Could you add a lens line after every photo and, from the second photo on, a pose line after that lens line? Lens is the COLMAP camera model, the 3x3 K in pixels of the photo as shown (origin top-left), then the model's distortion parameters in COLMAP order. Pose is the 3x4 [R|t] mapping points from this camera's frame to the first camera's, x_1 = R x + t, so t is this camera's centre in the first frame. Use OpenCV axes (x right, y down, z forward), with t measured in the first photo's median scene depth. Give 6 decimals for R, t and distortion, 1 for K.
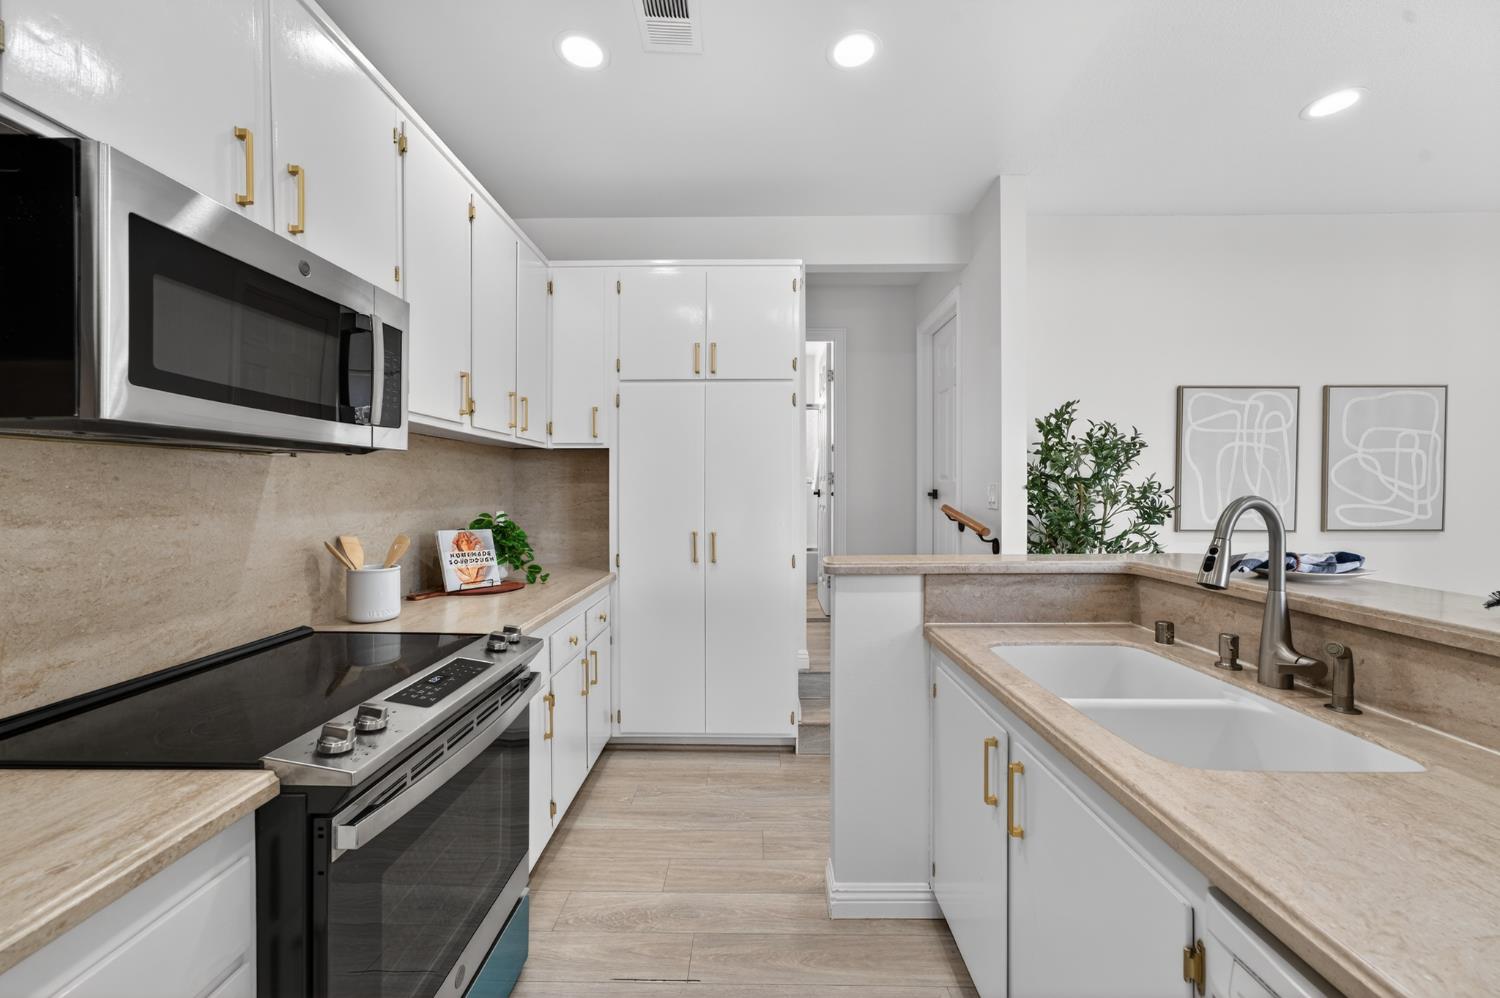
lens RADIAL K [[606.6, 0, 739.9], [0, 606.6, 509.3], [0, 0, 1]] dist [-0.002971, 0.005106]
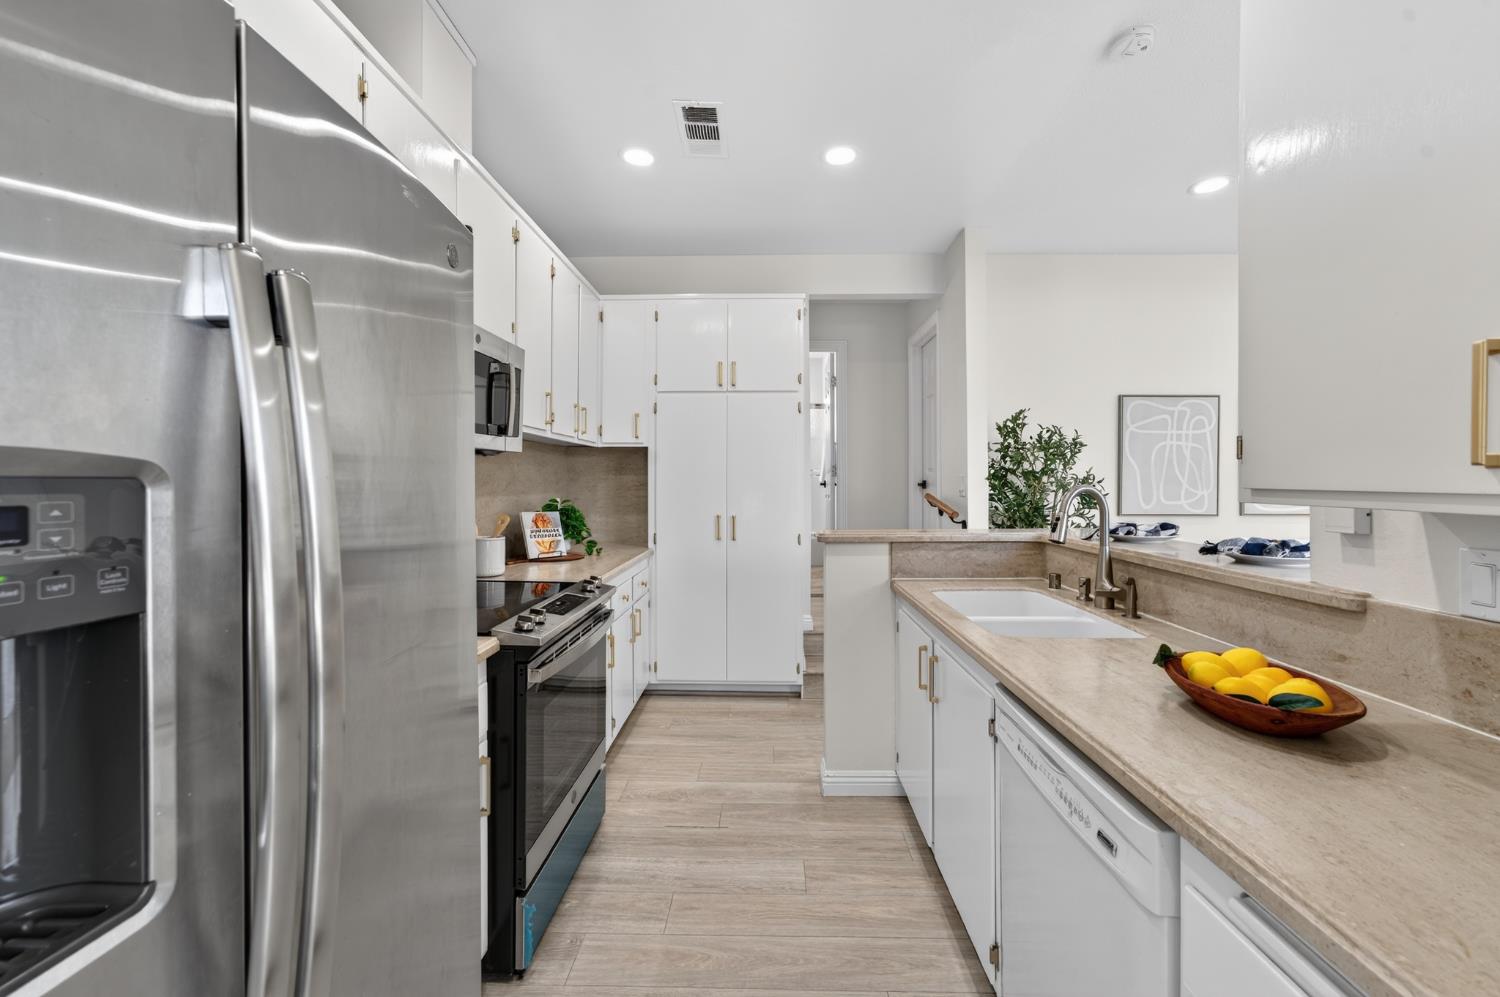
lens RADIAL K [[606.6, 0, 754.5], [0, 606.6, 482.5], [0, 0, 1]] dist [-0.002971, 0.005106]
pose [[0.999997, 0.000370, 0.002574, -0.004890], [-0.000292, 0.999545, -0.030175, 0.010919], [-0.002584, 0.030174, 0.999541, -0.292704]]
